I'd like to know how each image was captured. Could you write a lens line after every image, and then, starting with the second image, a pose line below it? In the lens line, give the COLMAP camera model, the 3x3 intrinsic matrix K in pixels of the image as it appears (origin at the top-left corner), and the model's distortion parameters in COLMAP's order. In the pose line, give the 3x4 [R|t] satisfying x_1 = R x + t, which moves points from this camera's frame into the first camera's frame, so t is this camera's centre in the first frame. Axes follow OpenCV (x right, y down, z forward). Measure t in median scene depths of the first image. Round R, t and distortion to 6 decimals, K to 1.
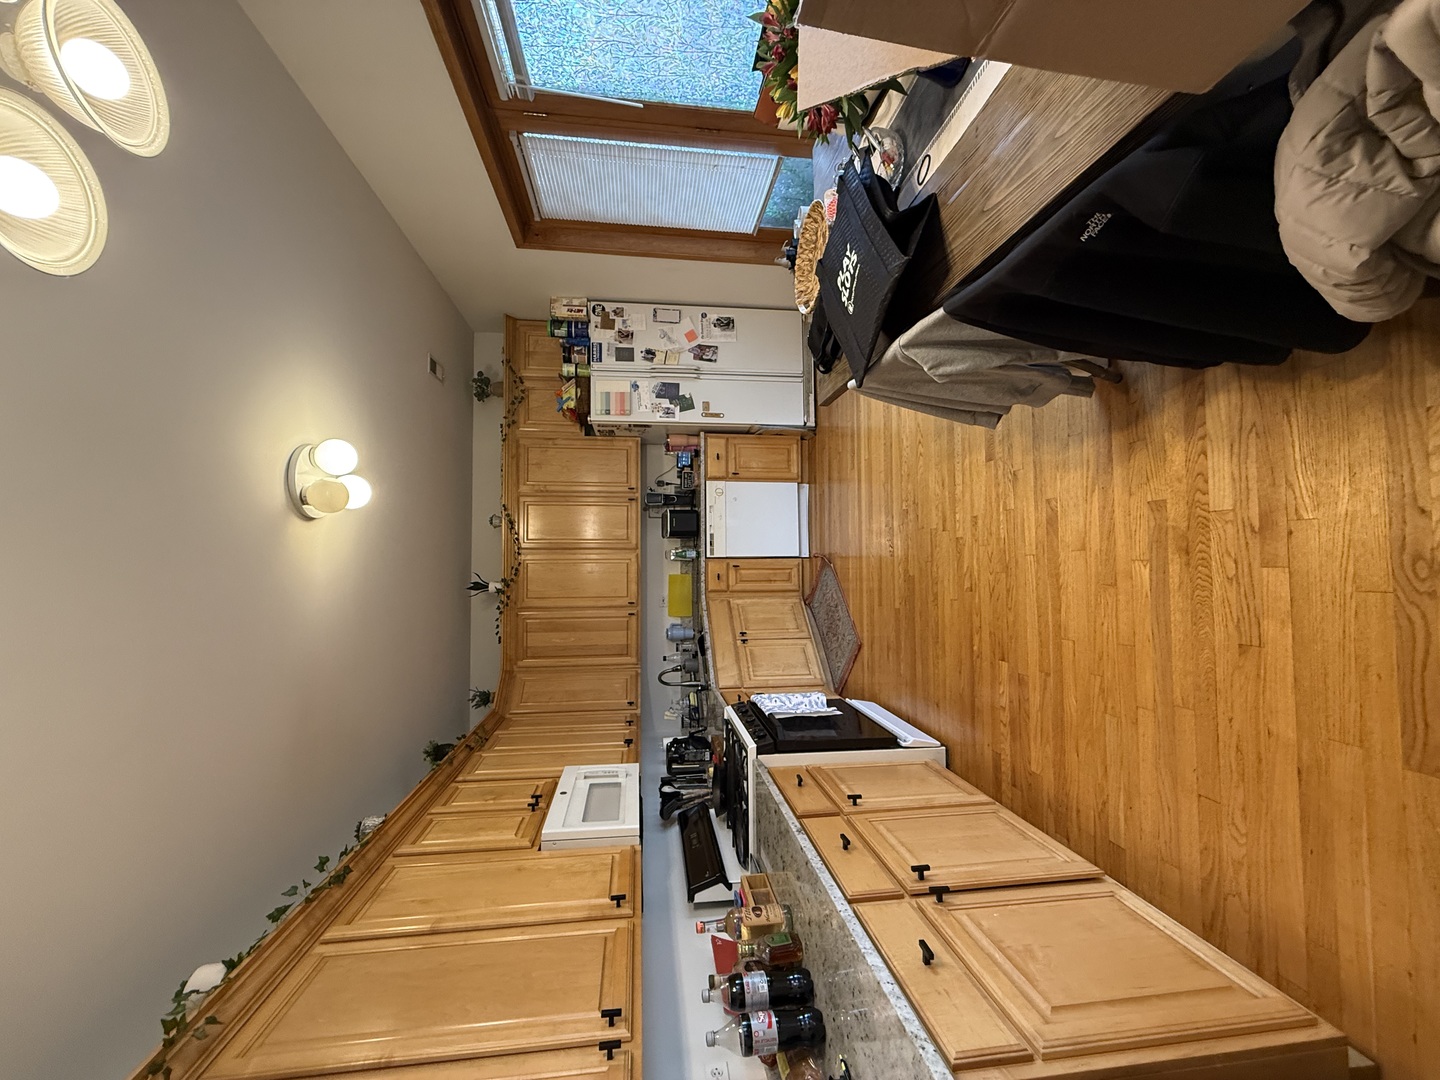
lens RADIAL K [[574.2, 0, 718.2], [0, 574.2, 542.2], [0, 0, 1]] dist [0.002730, 0.000181]
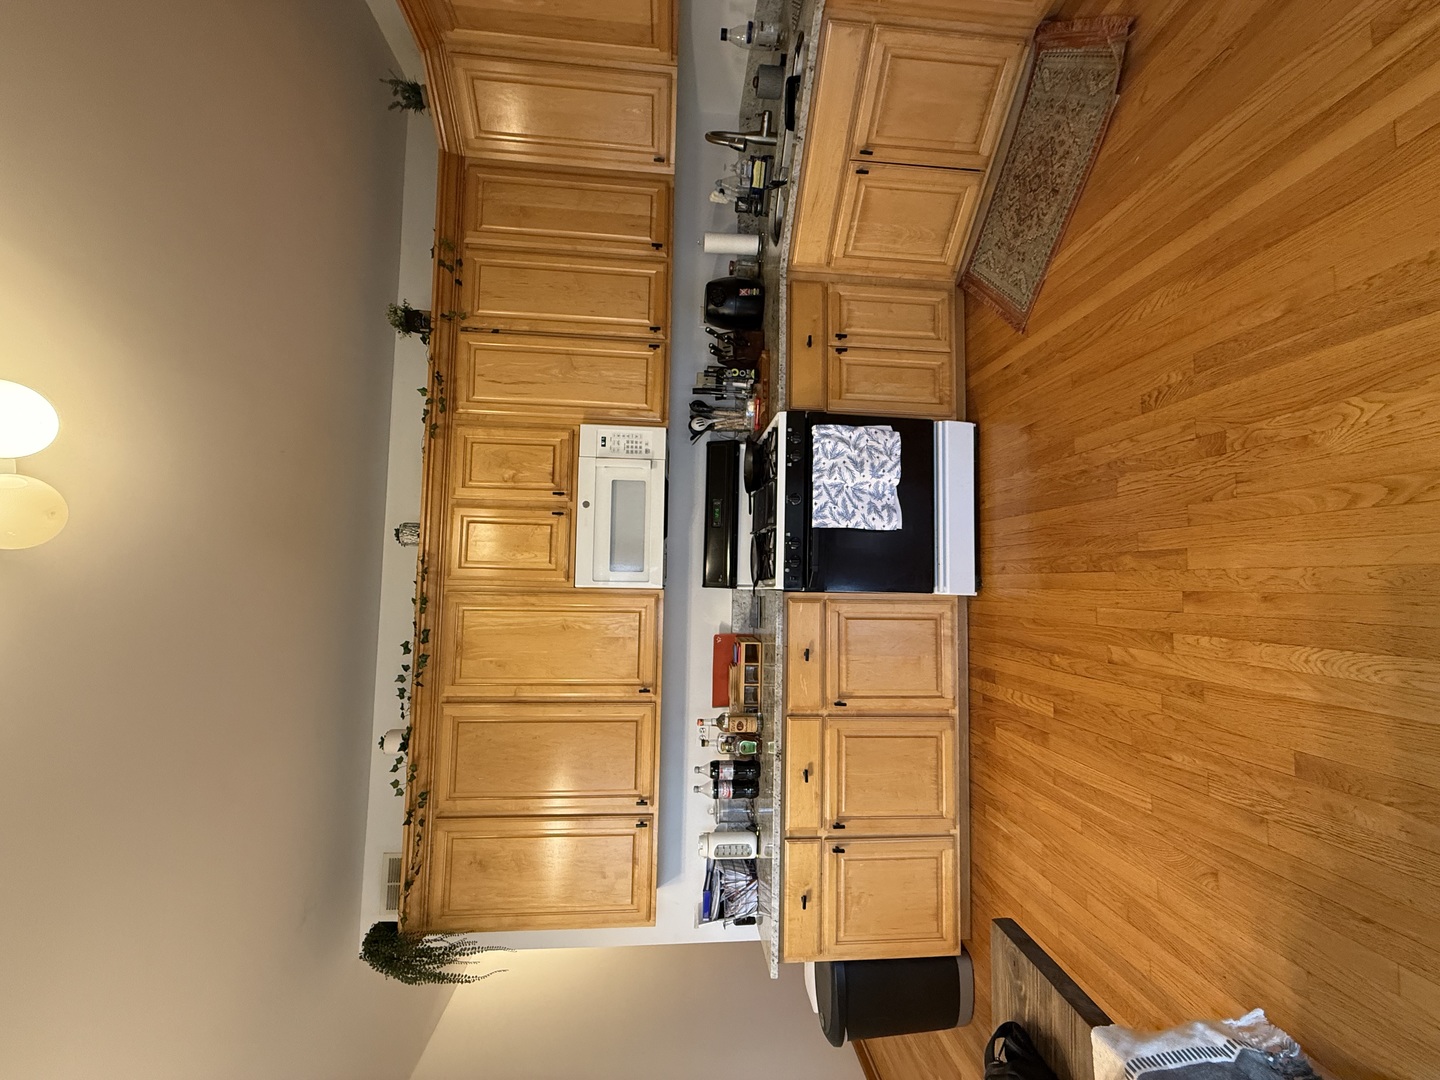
lens RADIAL K [[571.6, 0, 720.0], [0, 571.6, 540.0], [0, 0, 1]] dist [-0.000660, -0.000267]
pose [[0.983490, 0.159698, 0.085116, -0.075080], [-0.090883, 0.029150, 0.995435, -0.334694], [0.156488, -0.986735, 0.043182, 0.583725]]
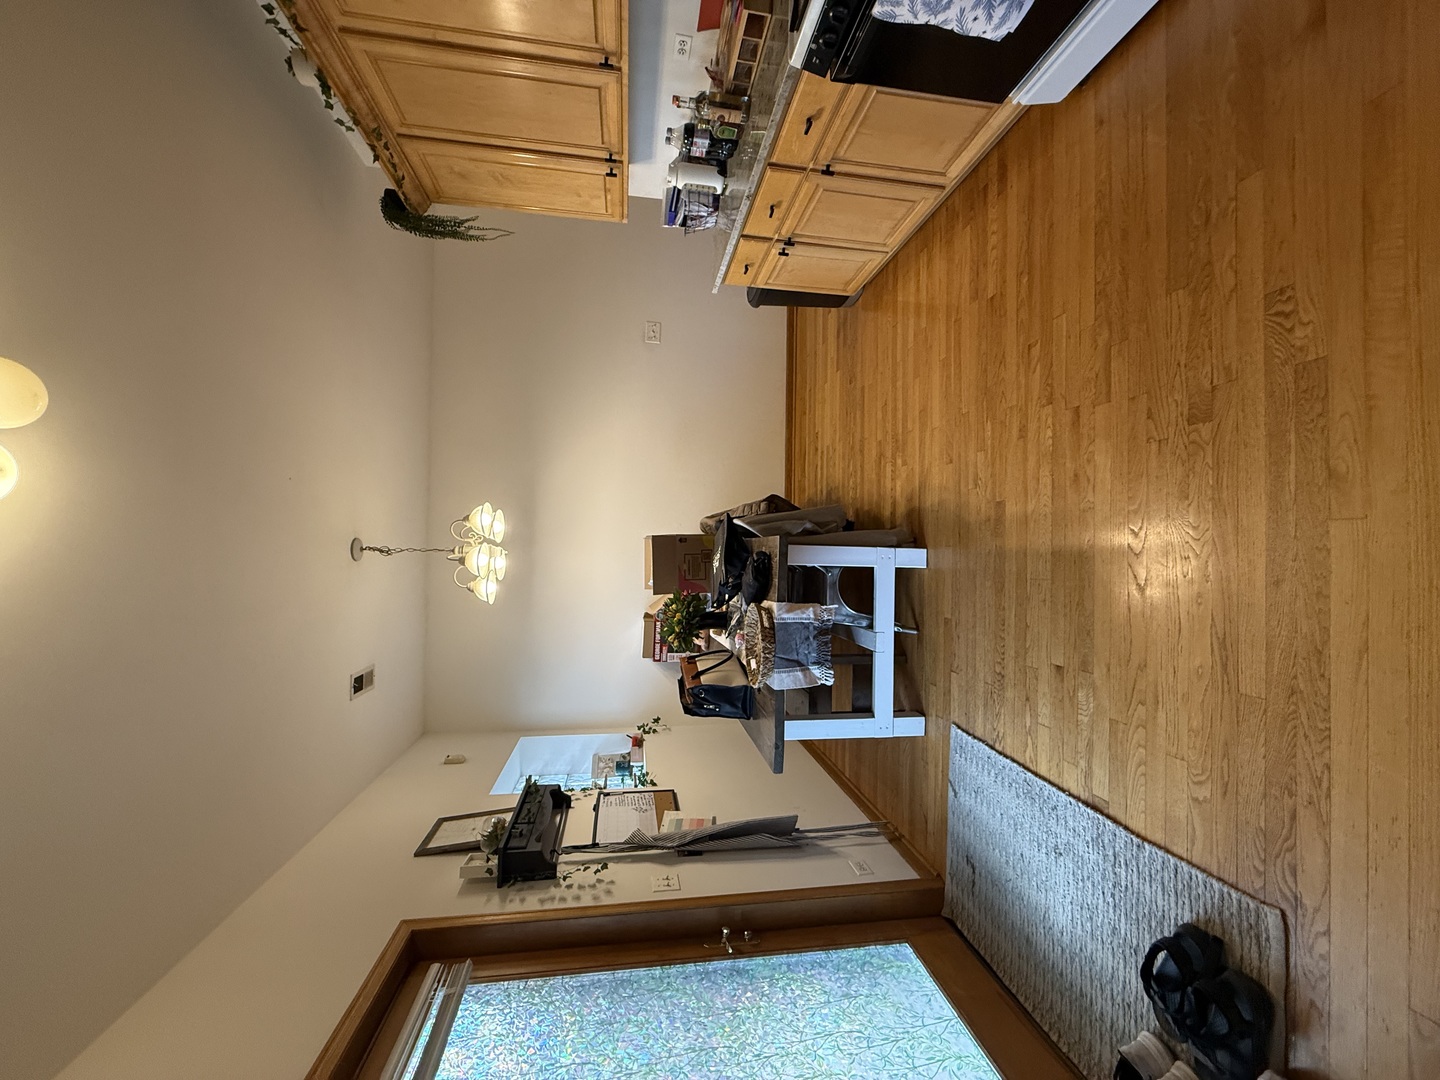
lens RADIAL K [[574.2, 0, 718.2], [0, 574.2, 542.2], [0, 0, 1]] dist [0.002730, 0.000181]
pose [[0.957433, 0.012876, 0.288367, -0.119624], [0.020354, -0.999529, -0.022947, -0.101795], [0.287936, 0.027840, -0.957245, 0.929446]]
